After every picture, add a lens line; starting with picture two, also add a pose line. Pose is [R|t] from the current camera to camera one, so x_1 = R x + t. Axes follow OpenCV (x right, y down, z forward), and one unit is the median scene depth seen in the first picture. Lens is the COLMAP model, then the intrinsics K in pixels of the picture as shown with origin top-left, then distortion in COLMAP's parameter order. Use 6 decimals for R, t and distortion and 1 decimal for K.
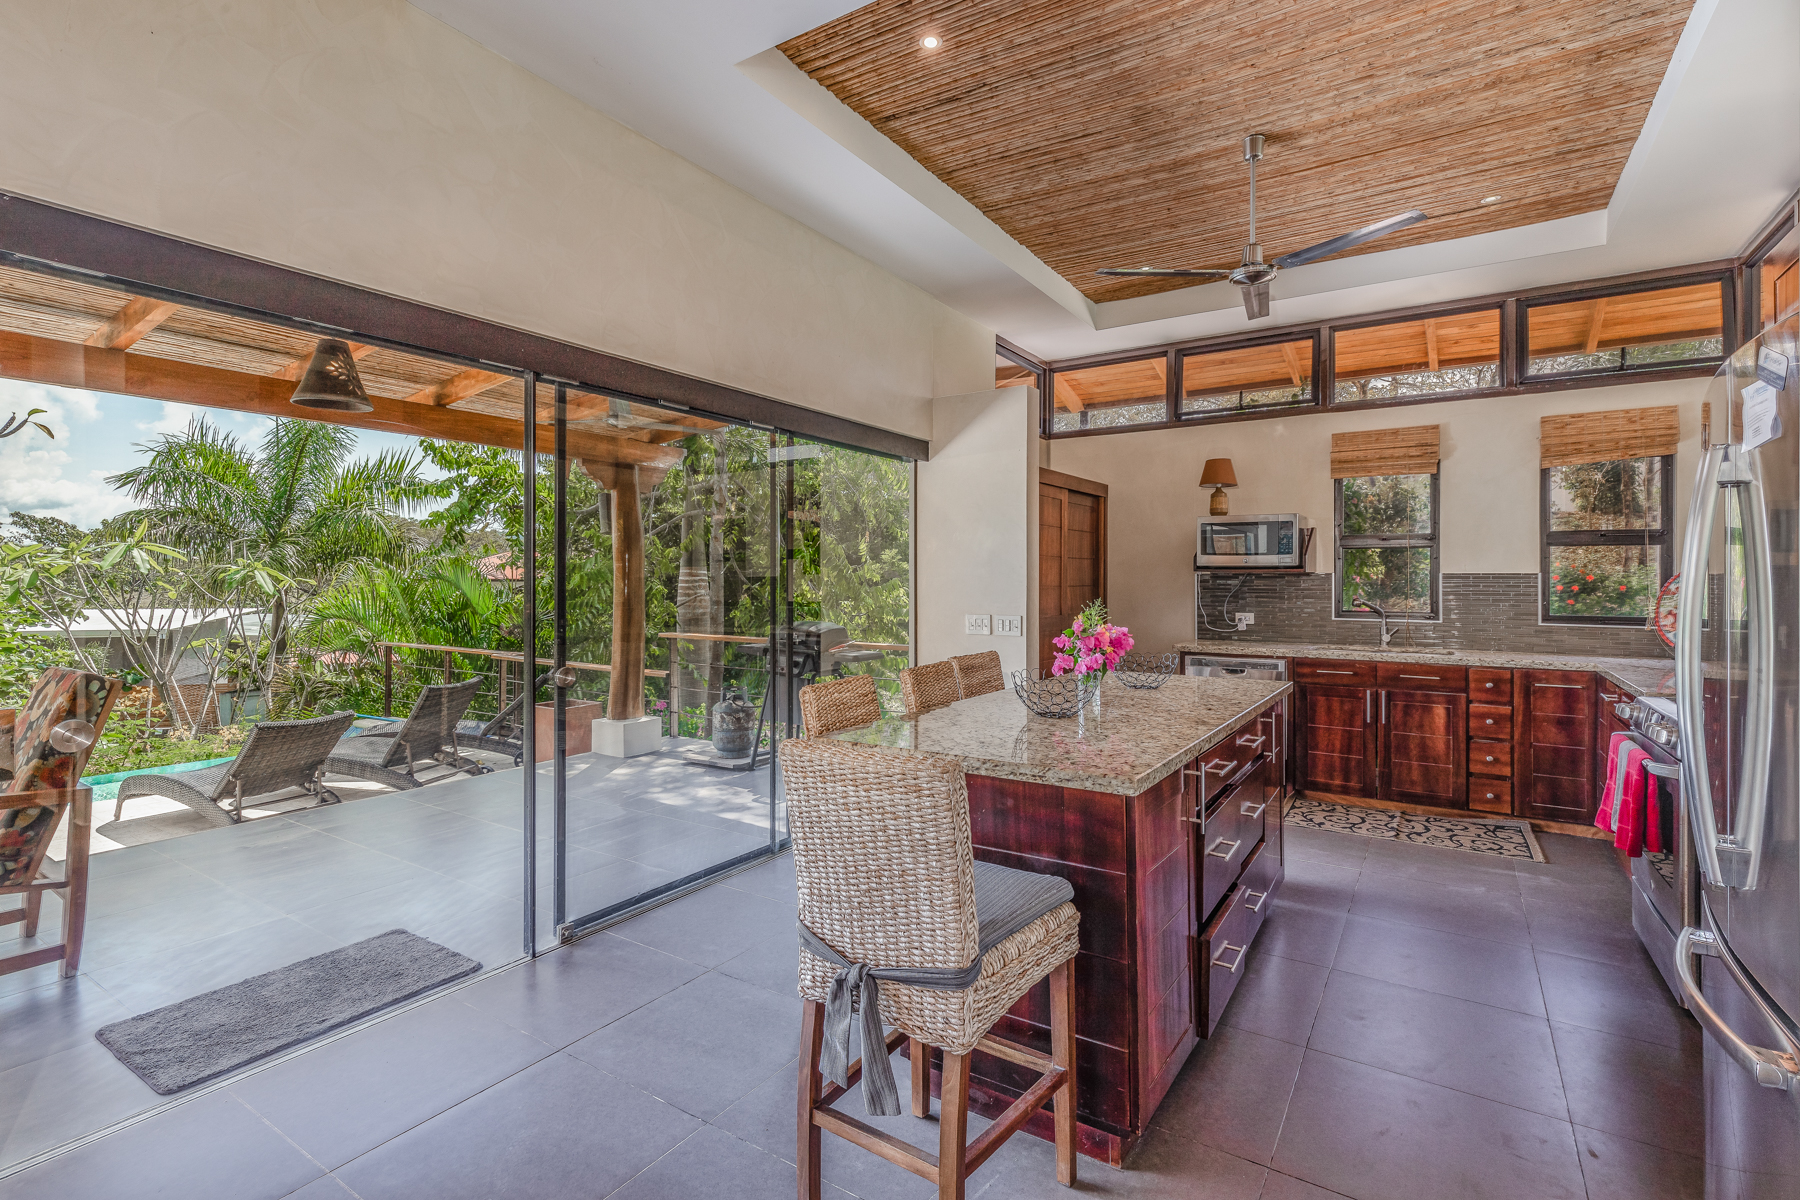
lens RADIAL K [[878.1, 0, 879.6], [0, 878.1, 568.1], [0, 0, 1]] dist [0.025074, -0.000157]
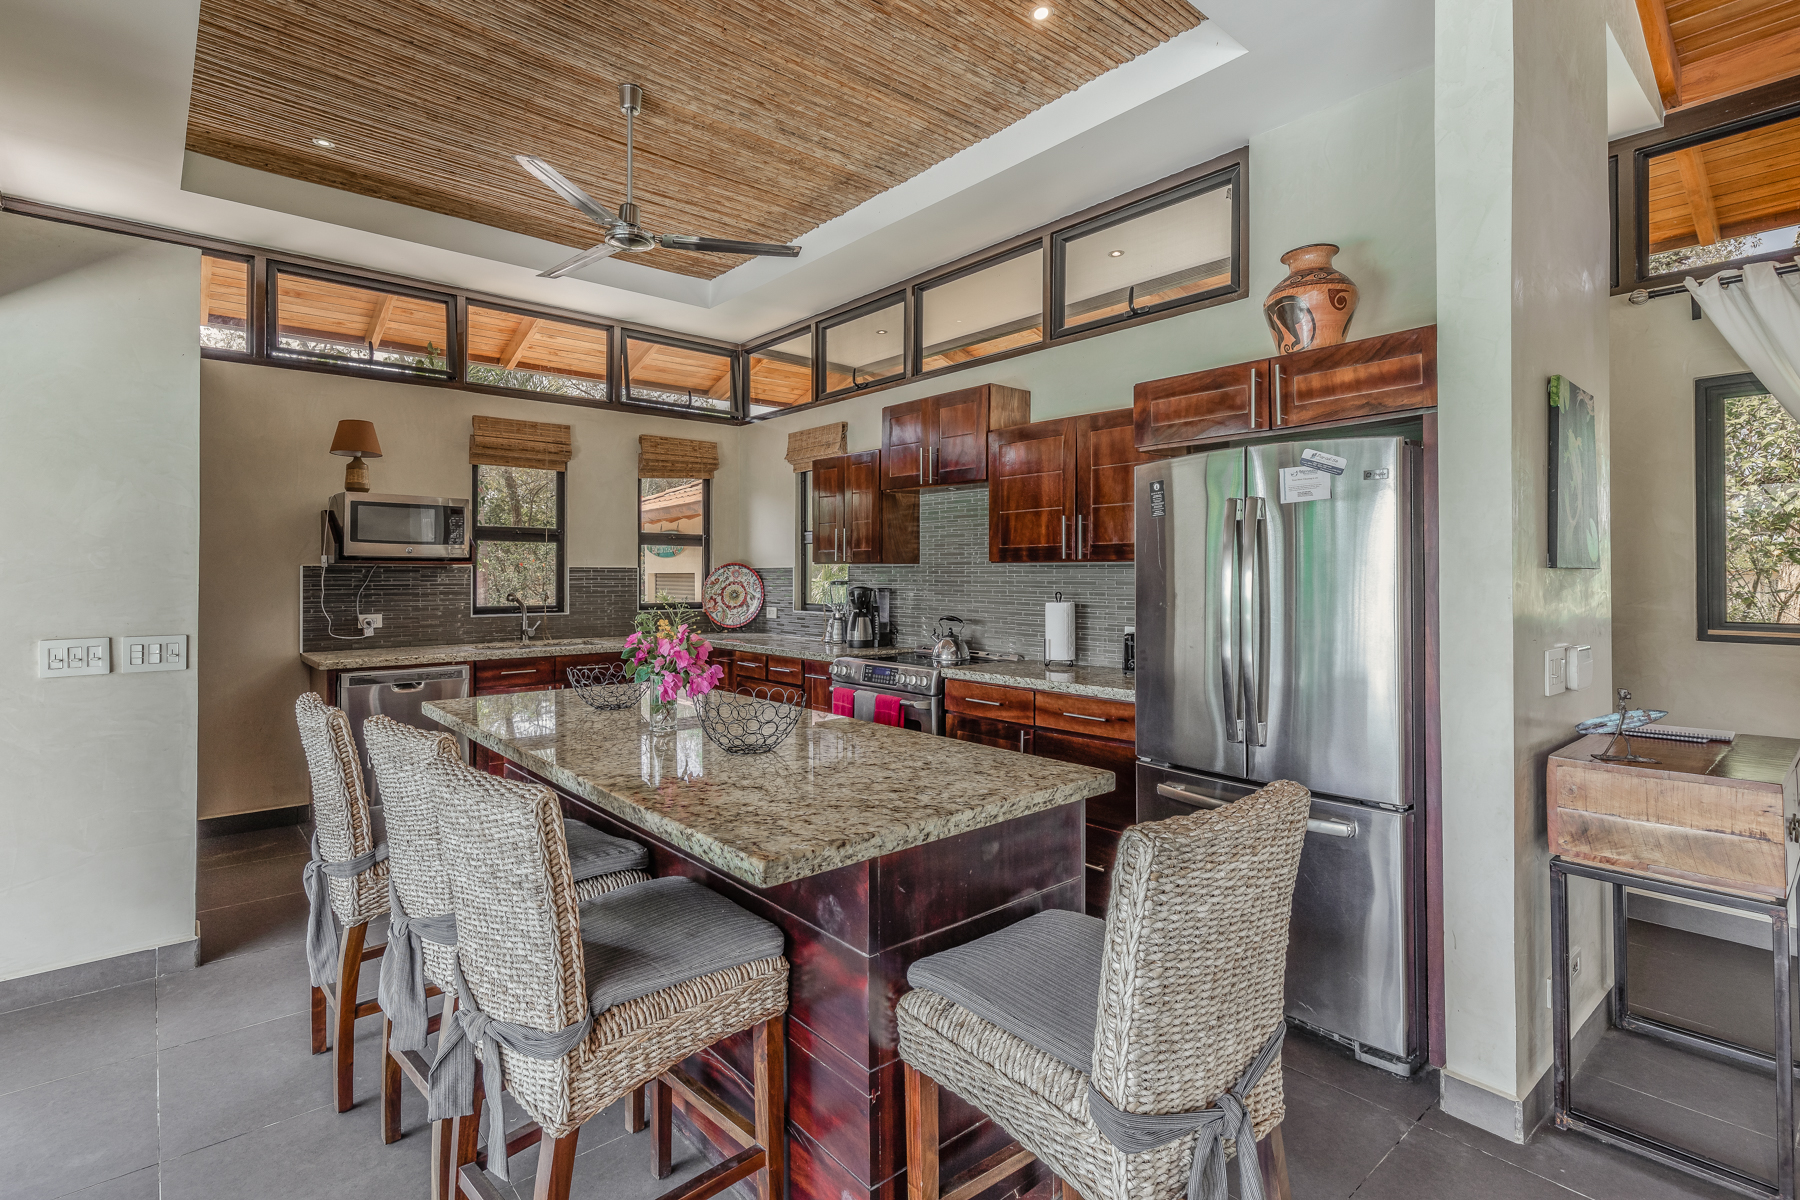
lens RADIAL K [[878.1, 0, 879.6], [0, 878.1, 568.1], [0, 0, 1]] dist [0.025074, -0.000157]
pose [[0.278300, 0.003504, 0.960488, -0.267161], [-0.011479, 0.999934, -0.000322, 0.003210], [-0.960426, -0.010936, 0.278322, 0.350413]]
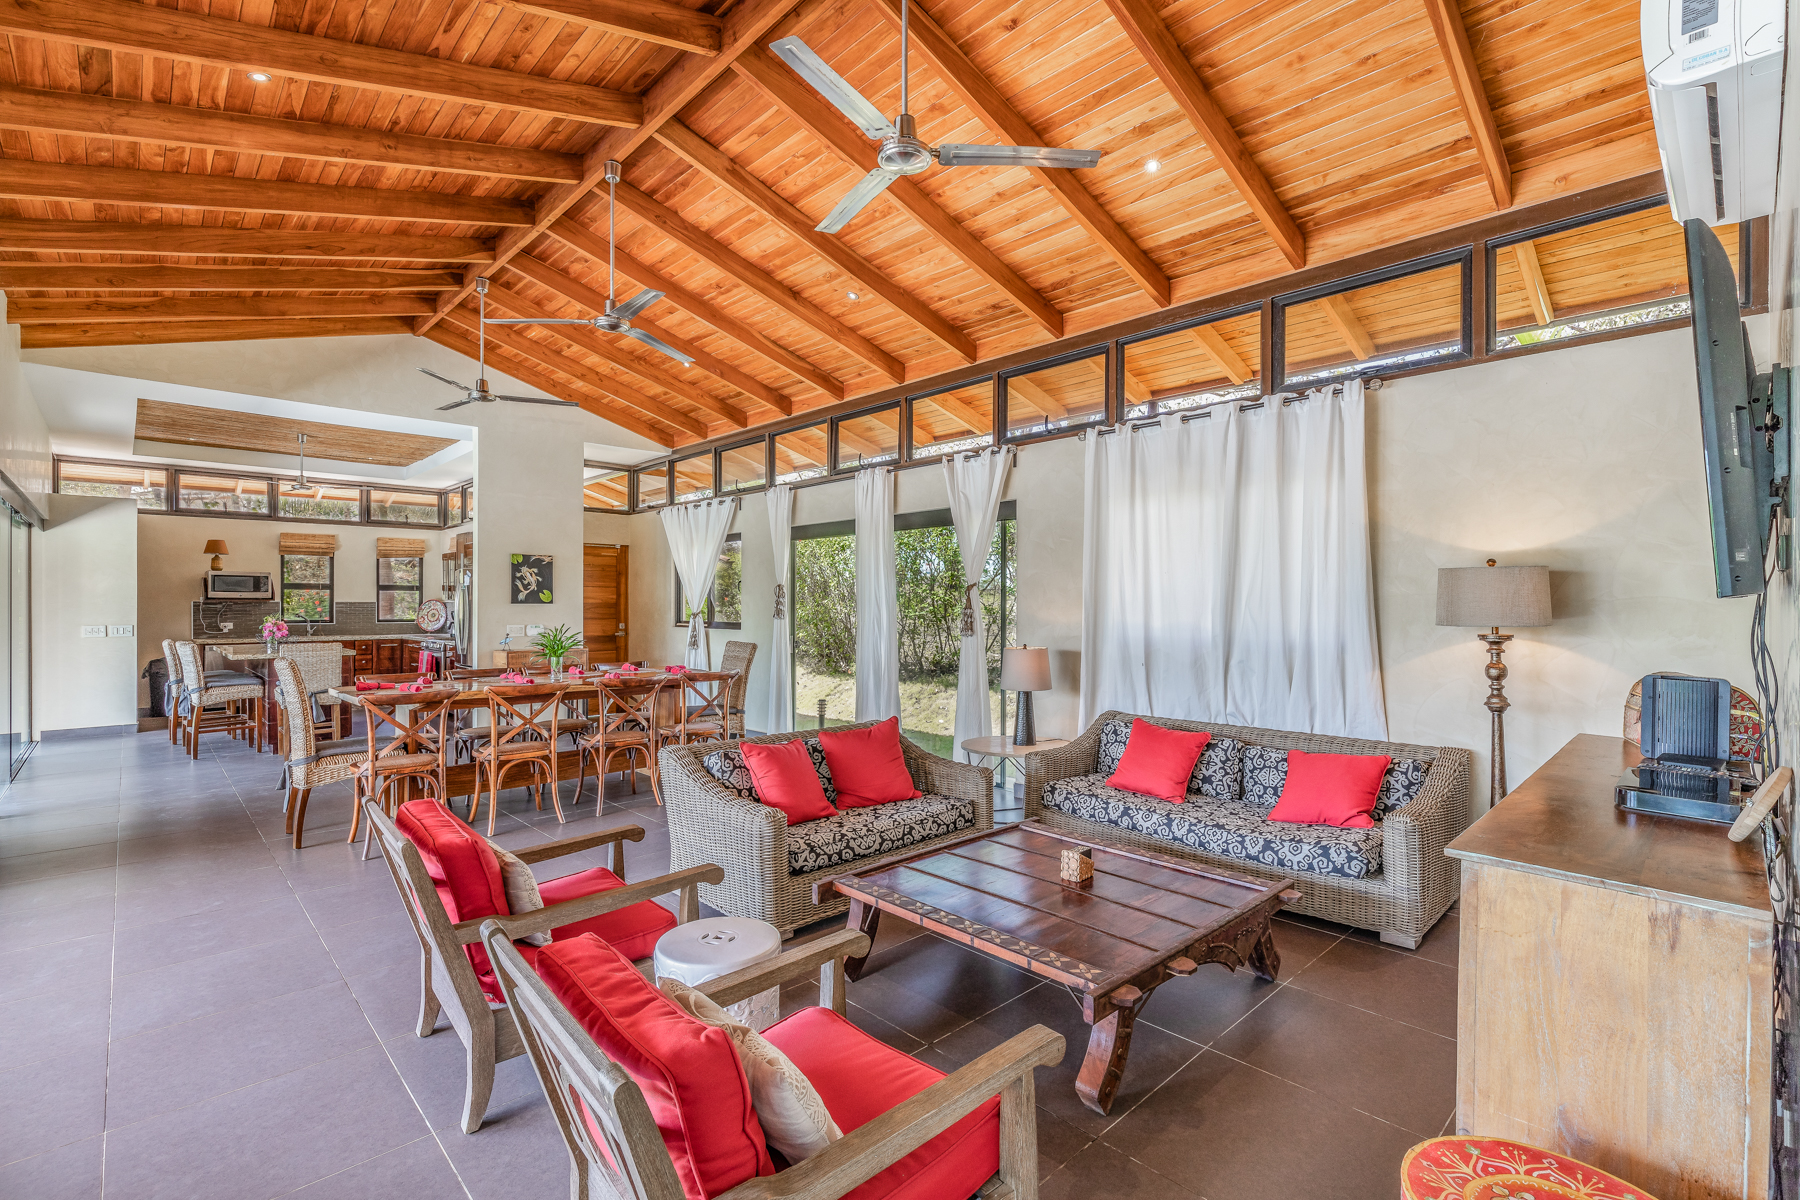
lens RADIAL K [[809.8, 0, 911.9], [0, 809.8, 601.6], [0, 0, 1]] dist [0.022216, -0.011221]
pose [[0.224572, 0.000860, 0.974457, -1.035231], [-0.013855, 0.999901, 0.002310, -0.018970], [-0.974359, -0.014020, 0.224561, -0.871847]]
